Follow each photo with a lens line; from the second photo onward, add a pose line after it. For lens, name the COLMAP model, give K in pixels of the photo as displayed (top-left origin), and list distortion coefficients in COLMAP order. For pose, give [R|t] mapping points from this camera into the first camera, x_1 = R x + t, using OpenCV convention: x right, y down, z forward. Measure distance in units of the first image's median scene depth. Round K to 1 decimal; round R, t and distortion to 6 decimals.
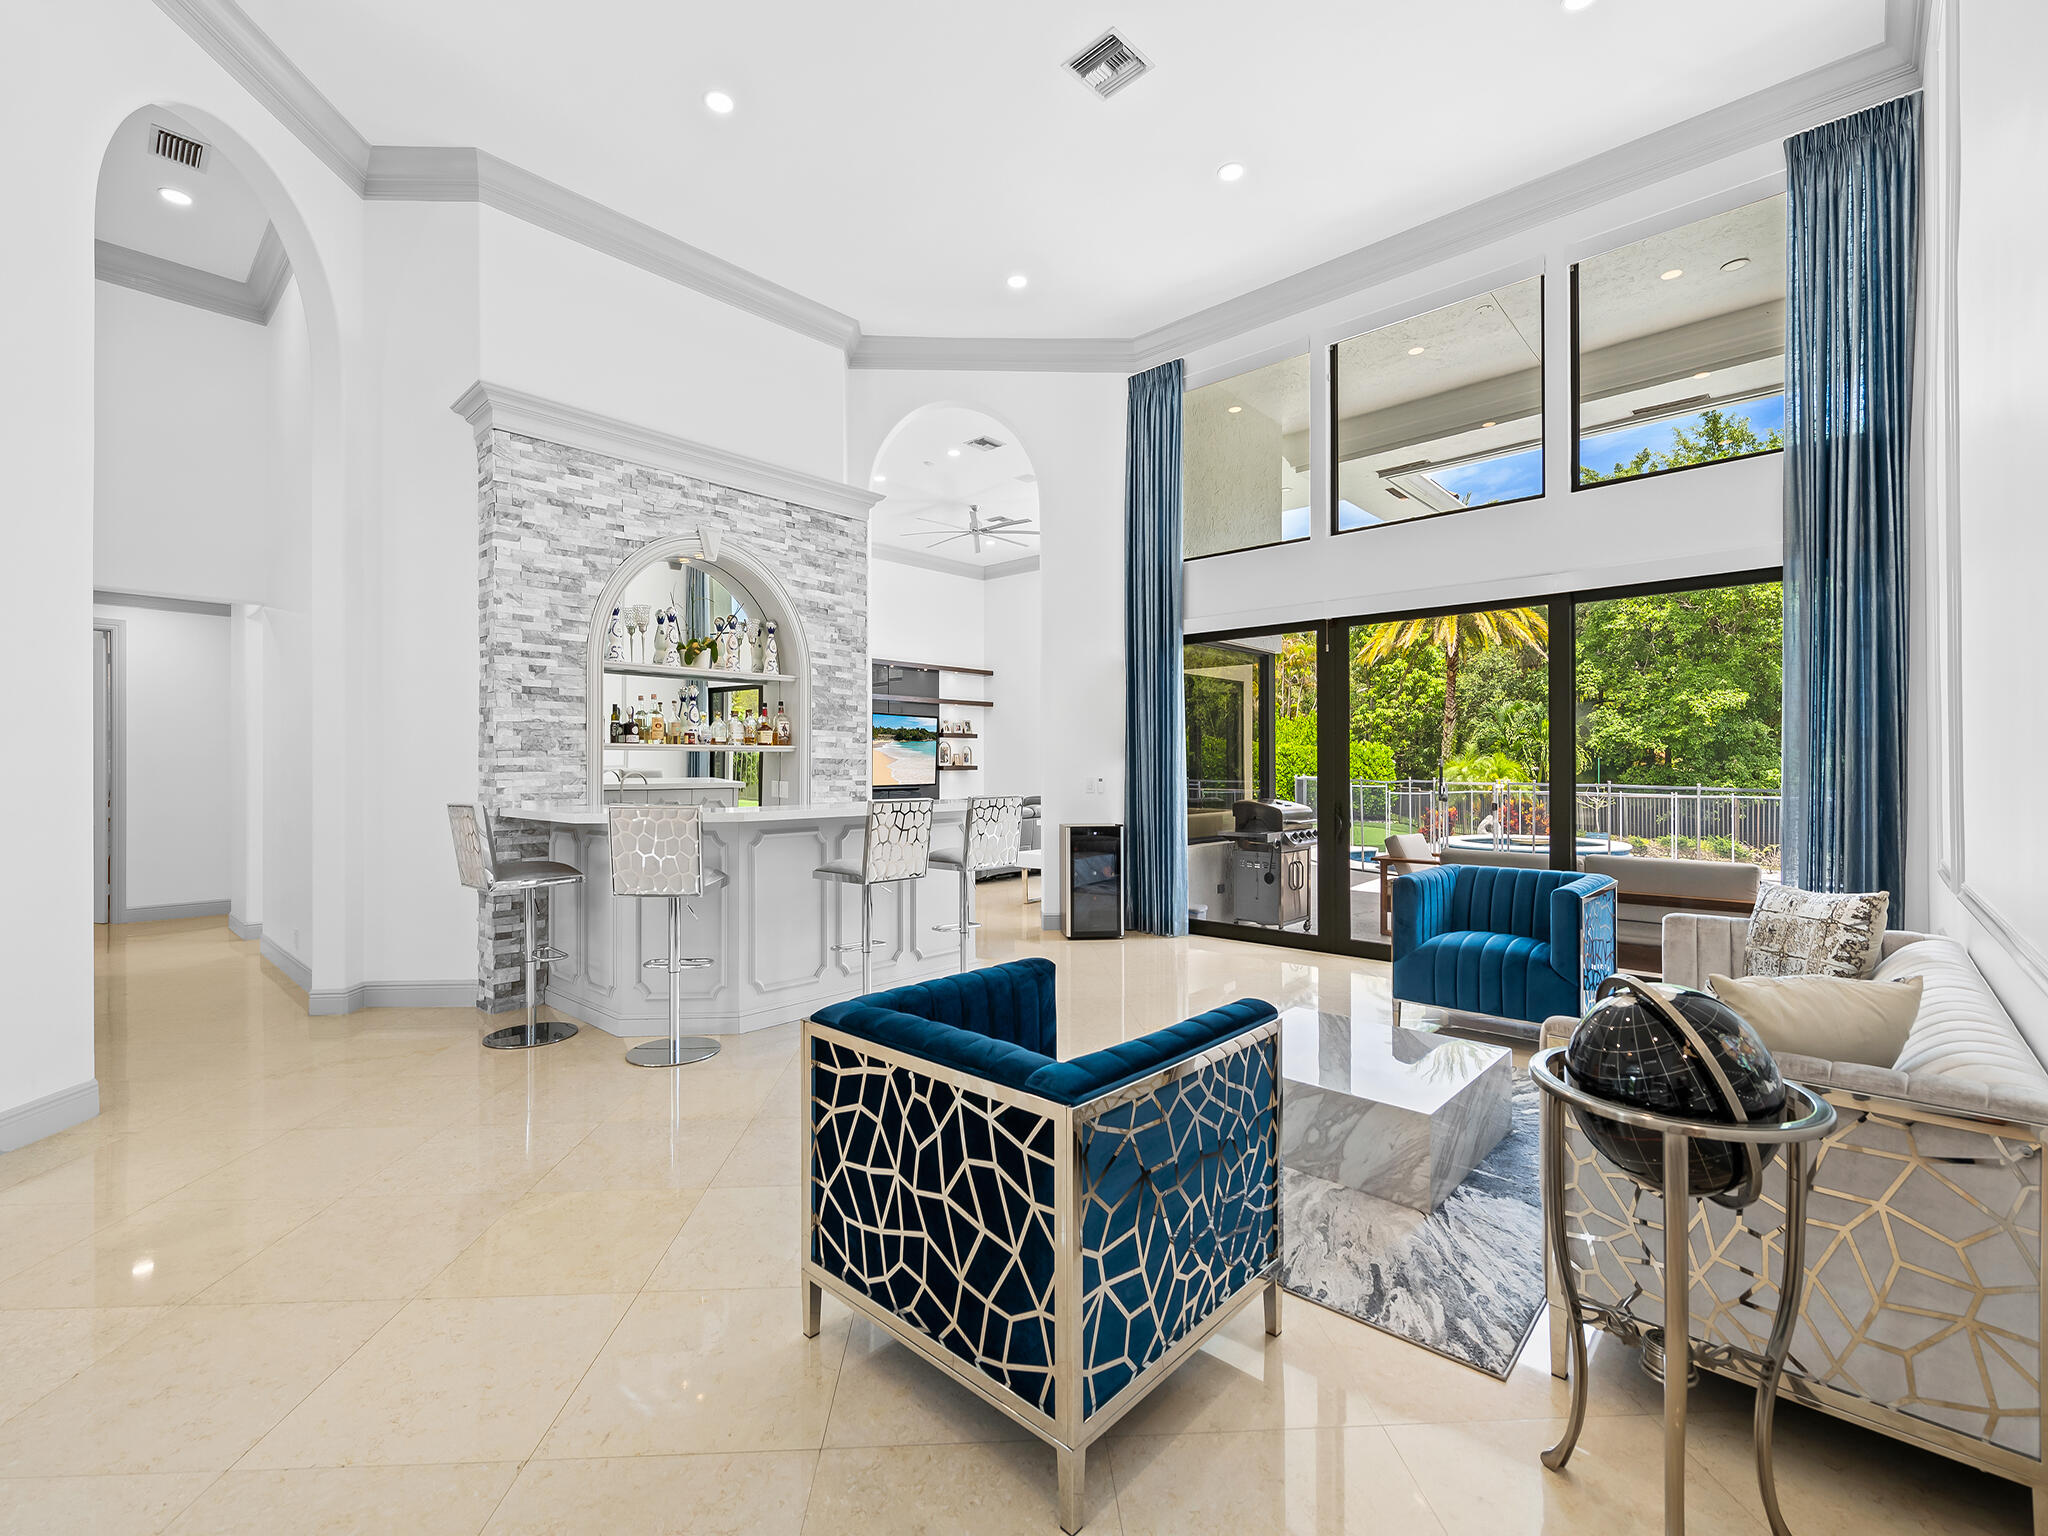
lens RADIAL K [[886.1, 0, 1052.0], [0, 886.1, 762.6], [0, 0, 1]] dist [0.001793, -0.002797]
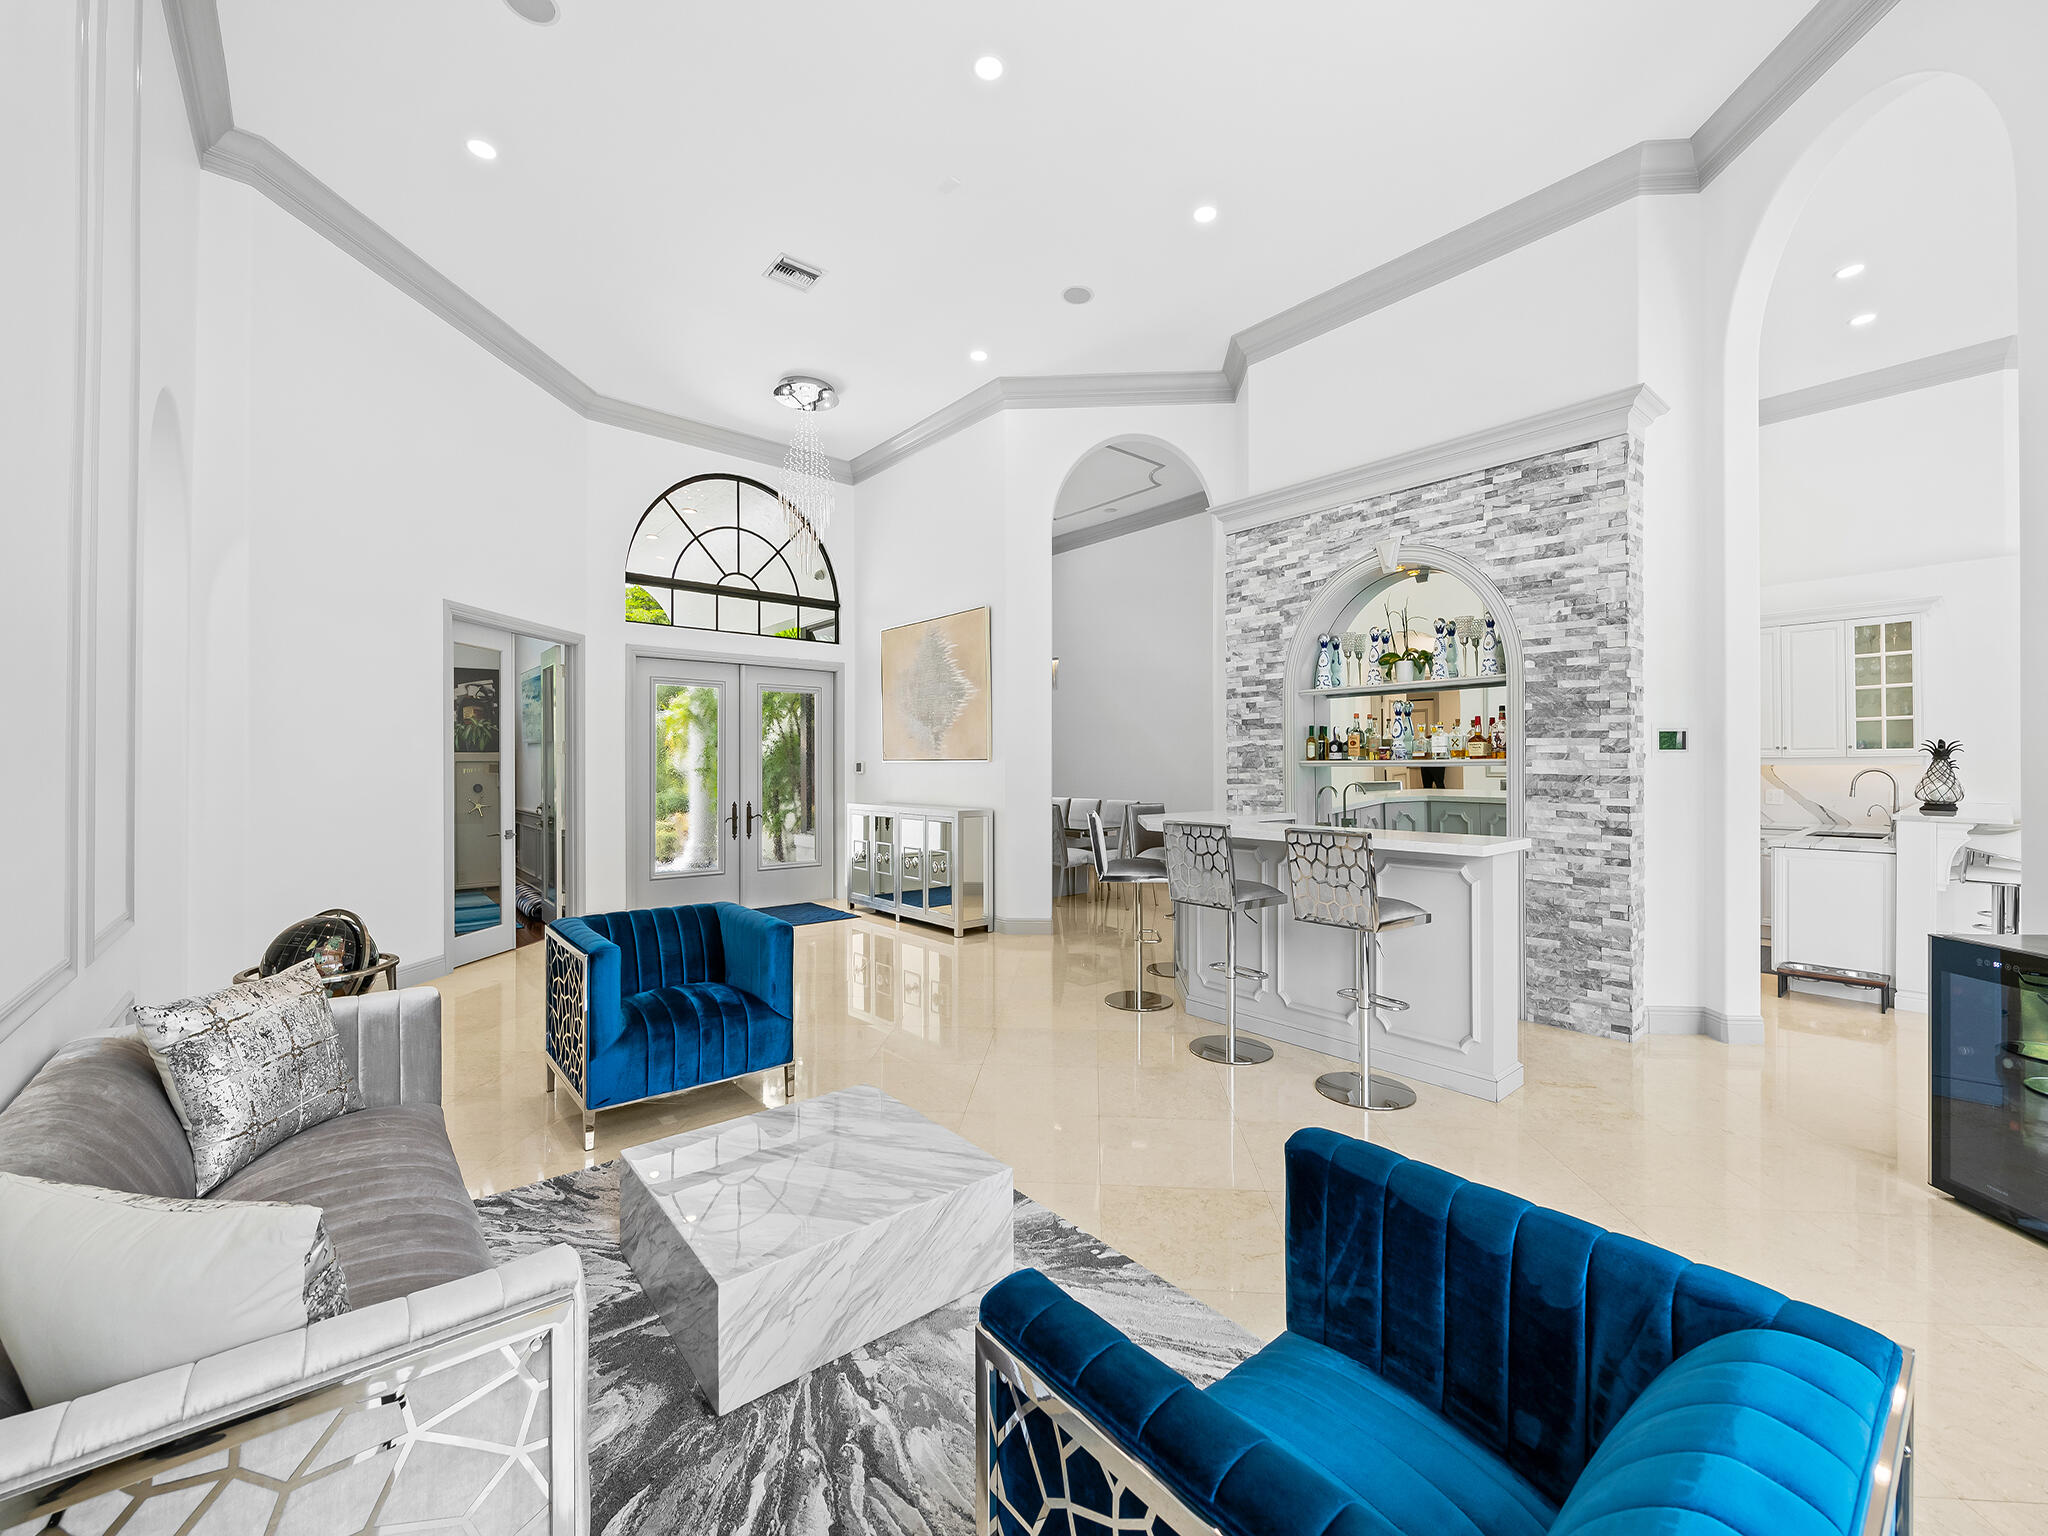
lens RADIAL K [[862.1, 0, 1039.3], [0, 862.1, 762.1], [0, 0, 1]] dist [0.001202, -0.003508]
pose [[-0.151894, -0.000585, -0.988397, 0.641867], [0.006834, 0.999975, -0.001642, -0.019698], [0.988373, -0.007005, -0.151886, 0.786494]]
